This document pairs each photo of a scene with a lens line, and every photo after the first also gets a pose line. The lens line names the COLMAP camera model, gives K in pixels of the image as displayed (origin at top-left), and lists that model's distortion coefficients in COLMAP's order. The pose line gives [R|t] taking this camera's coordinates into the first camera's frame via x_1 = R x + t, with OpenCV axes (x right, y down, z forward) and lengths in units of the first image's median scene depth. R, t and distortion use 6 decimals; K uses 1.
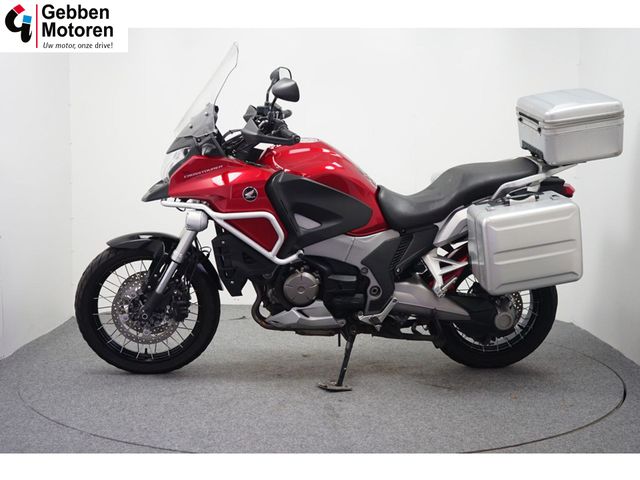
lens RADIAL K [[893.4, 0, 320.0], [0, 893.4, 240.0], [0, 0, 1]] dist [0.012878, 0.089087]
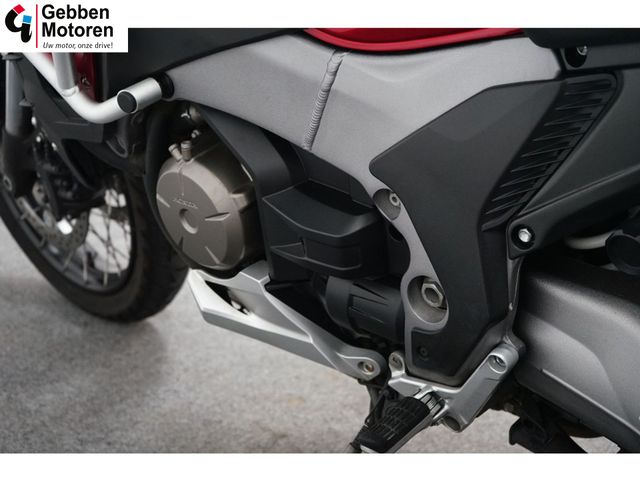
lens RADIAL K [[1072.4, 0, 320.0], [0, 1072.4, 240.0], [0, 0, 1]] dist [0.011153, -0.003927]
pose [[0.638708, 0.260593, -0.723978, 0.244900], [-0.049748, 0.952921, 0.299111, -0.039295], [0.767839, -0.155028, 0.621602, 0.816536]]
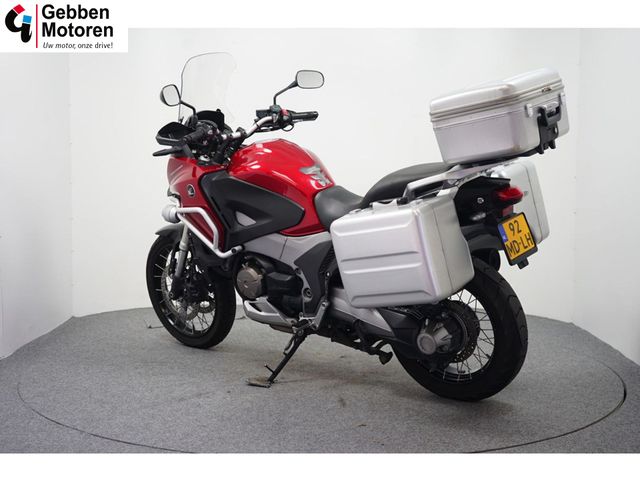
lens RADIAL K [[893.4, 0, 320.0], [0, 893.4, 240.0], [0, 0, 1]] dist [0.012878, 0.089087]
pose [[0.694871, 0.057291, -0.716848, 0.780304], [-0.057221, 0.998066, 0.024300, -0.025761], [0.716854, 0.024133, 0.696806, 0.327844]]
